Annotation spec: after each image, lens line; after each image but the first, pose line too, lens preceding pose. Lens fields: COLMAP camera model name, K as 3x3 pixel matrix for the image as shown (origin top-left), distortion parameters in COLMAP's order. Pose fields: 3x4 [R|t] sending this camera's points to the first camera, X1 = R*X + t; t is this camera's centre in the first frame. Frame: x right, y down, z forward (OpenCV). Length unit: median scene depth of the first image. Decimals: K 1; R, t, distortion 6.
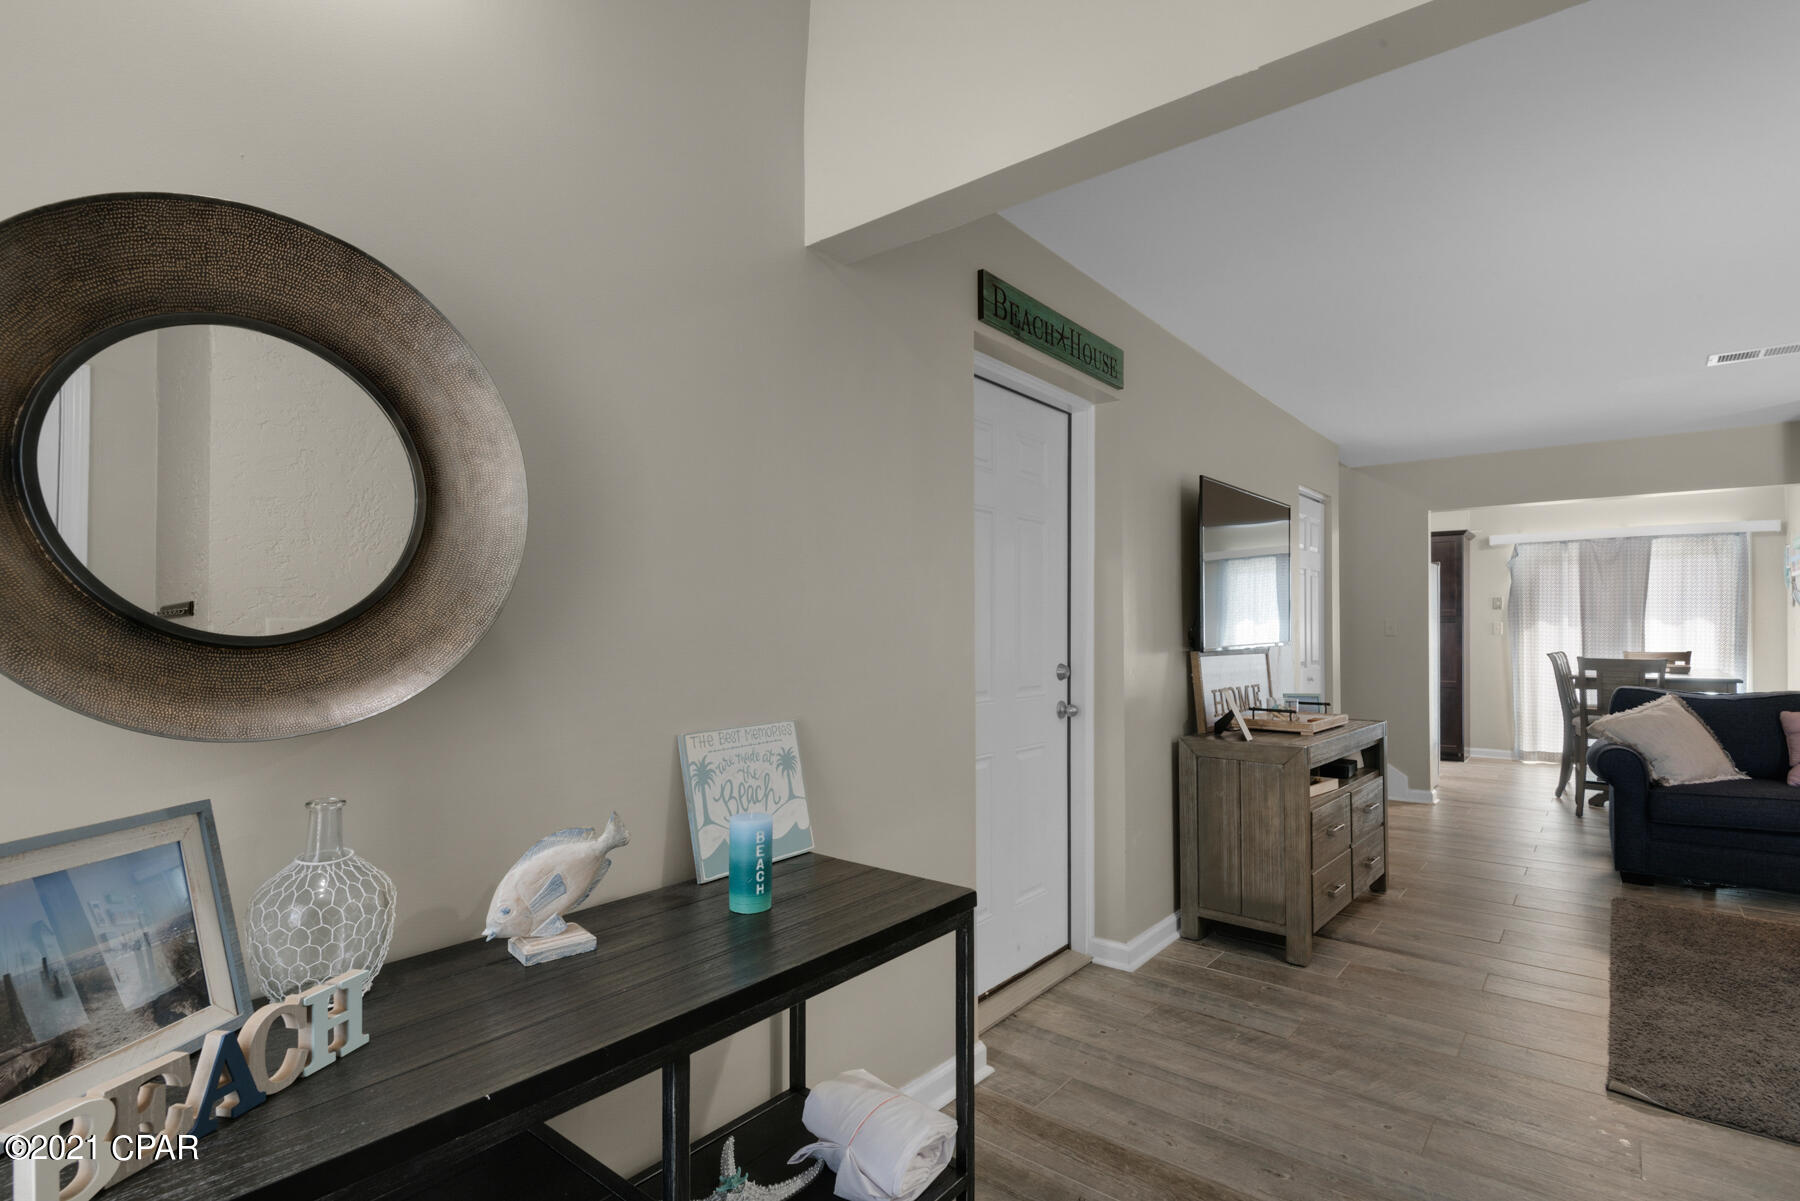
lens RADIAL K [[888.0, 0, 900.0], [0, 888.0, 600.5], [0, 0, 1]] dist [0.000119, -0.000229]
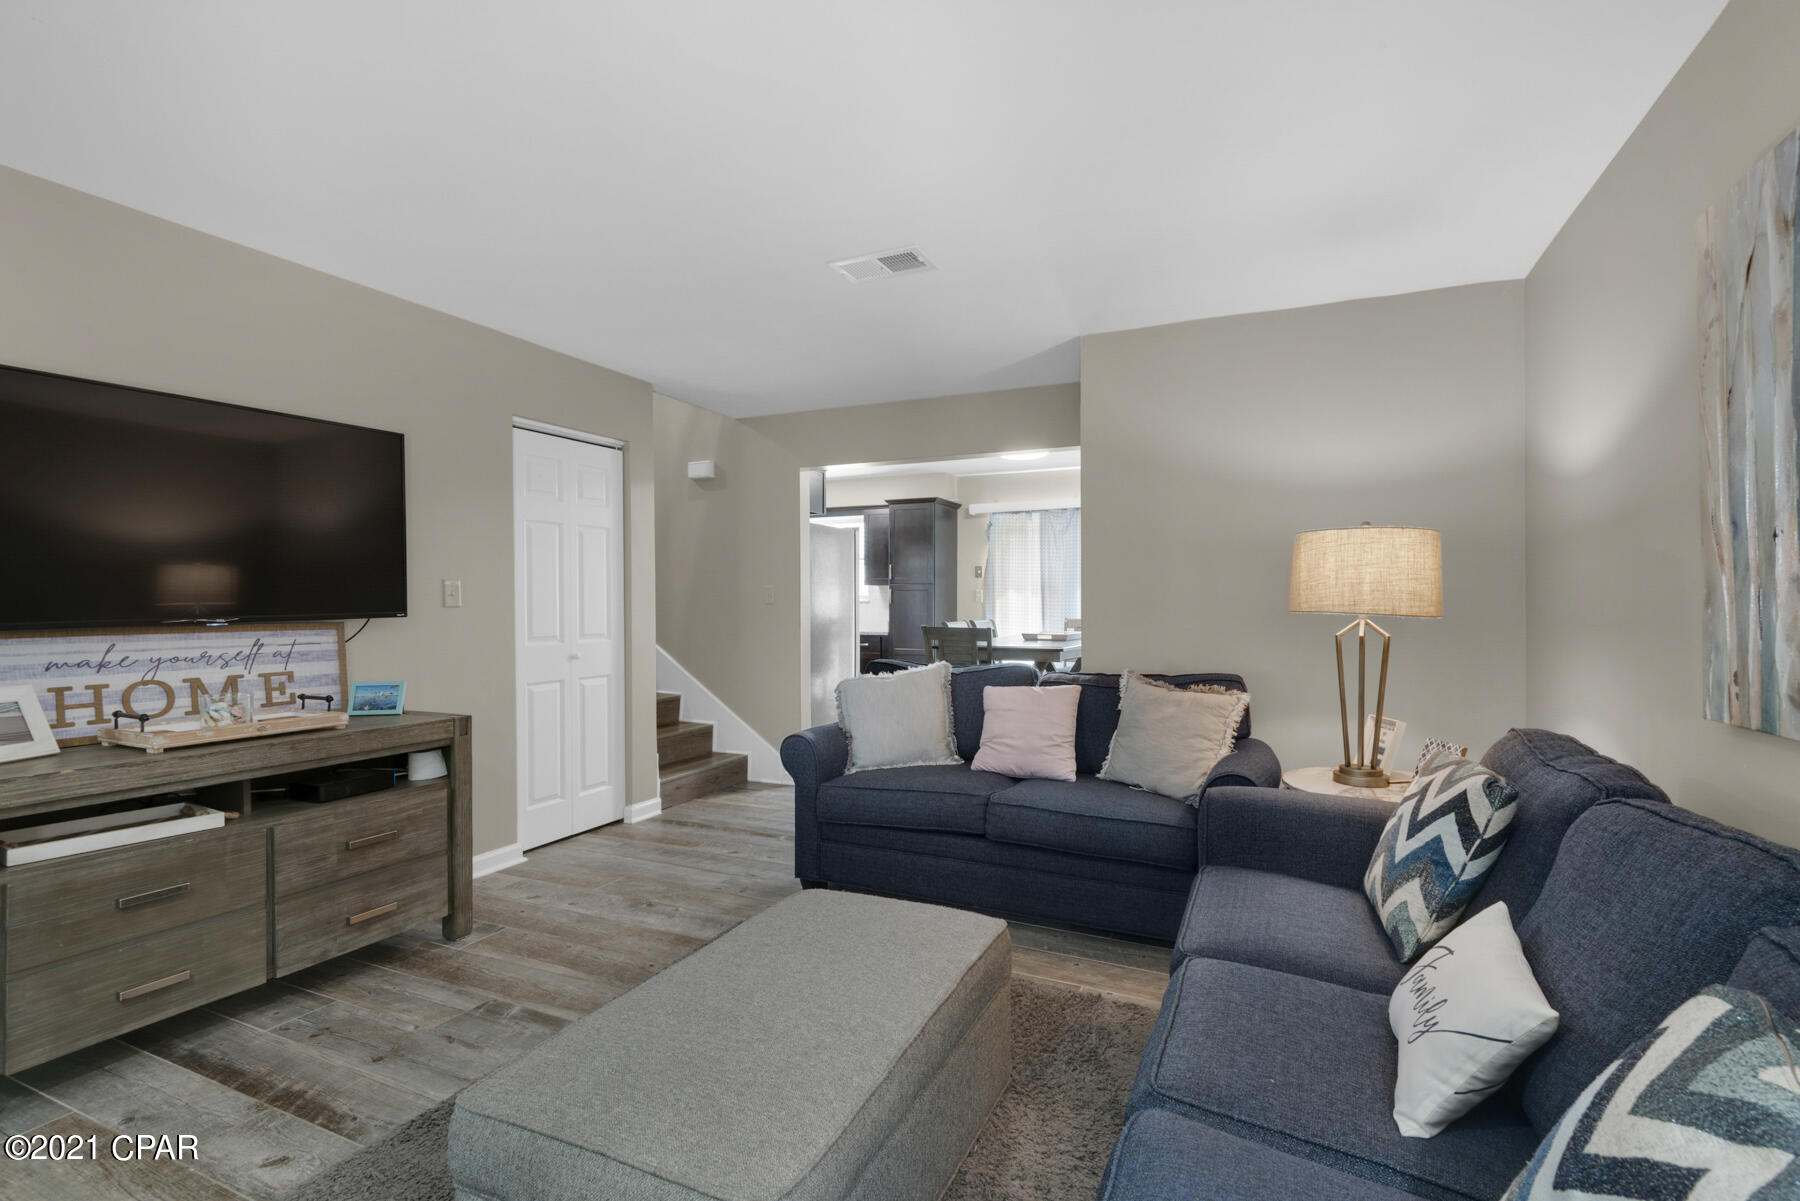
lens RADIAL K [[812.9, 0, 912.4], [0, 812.9, 600.5], [0, 0, 1]] dist [0.022639, -0.016021]
pose [[0.965990, 0.005053, 0.258529, 0.530478], [-0.013751, 0.999398, 0.031847, 0.010740], [-0.258212, -0.034319, 0.965478, 0.171262]]
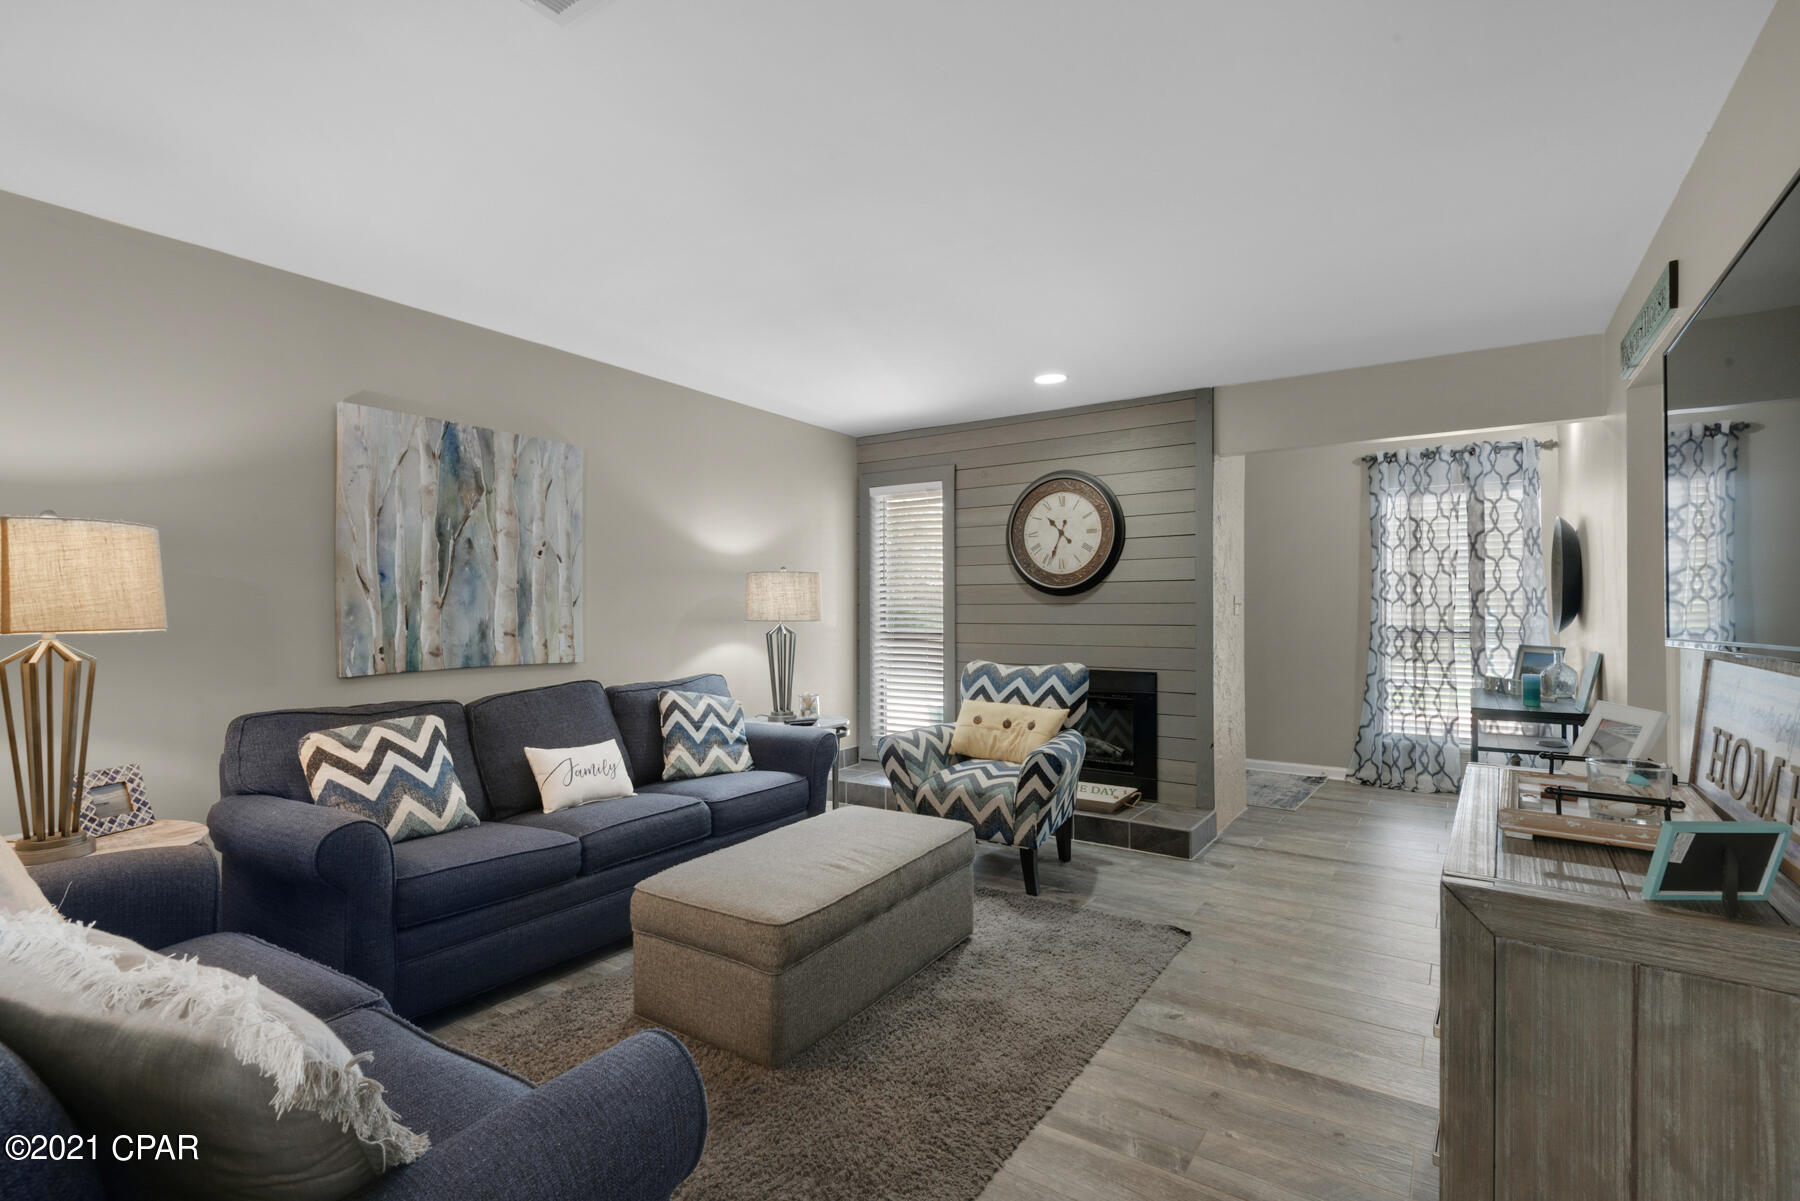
lens RADIAL K [[812.9, 0, 912.4], [0, 812.9, 600.5], [0, 0, 1]] dist [0.022639, -0.016021]
pose [[-0.994893, -0.002326, -0.100913, 0.562428], [0.002023, 0.999074, -0.042977, 0.031720], [0.100919, -0.042962, -0.993967, 0.934085]]
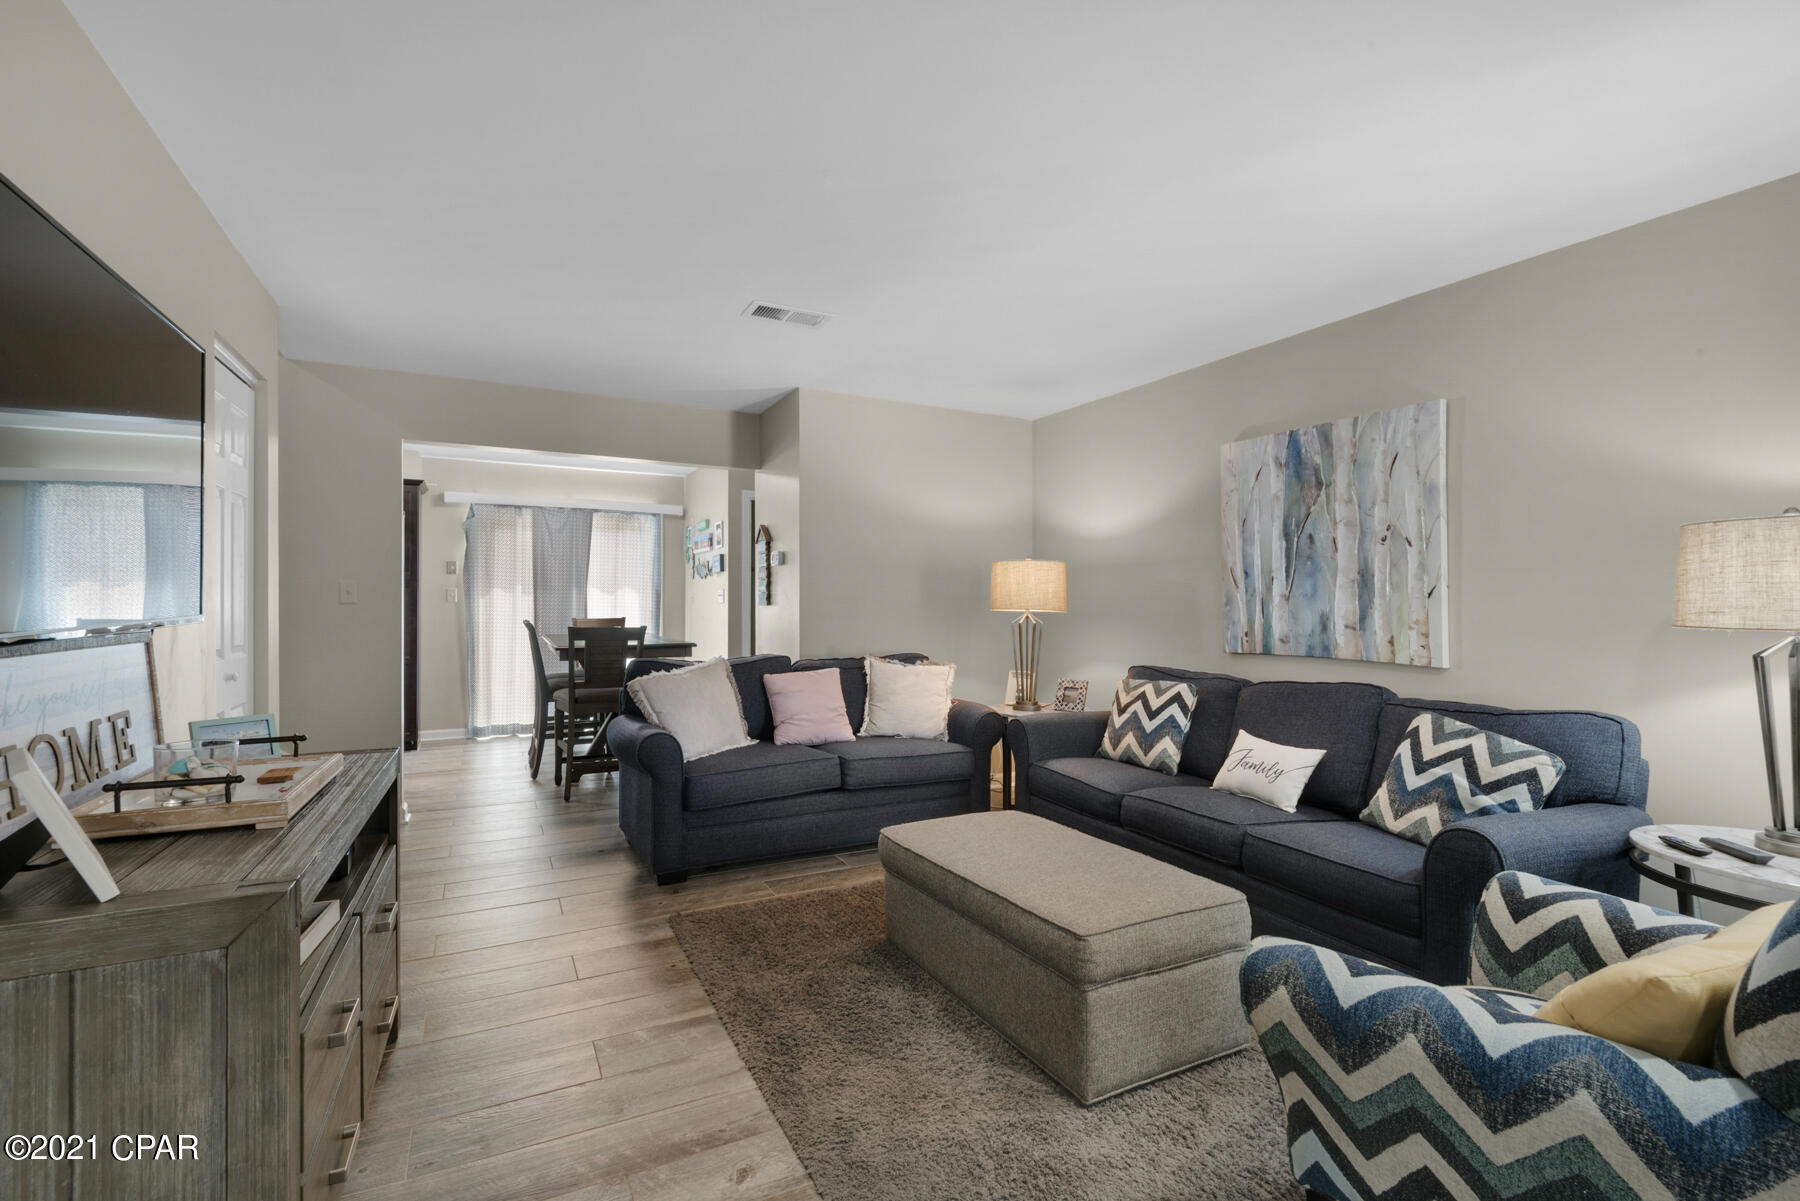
lens RADIAL K [[812.9, 0, 912.4], [0, 812.9, 600.5], [0, 0, 1]] dist [0.022639, -0.016021]
pose [[0.392844, 0.002259, 0.919602, 0.131487], [-0.035603, 0.999285, 0.012755, 0.014247], [-0.918916, -0.037751, 0.392643, 0.348083]]
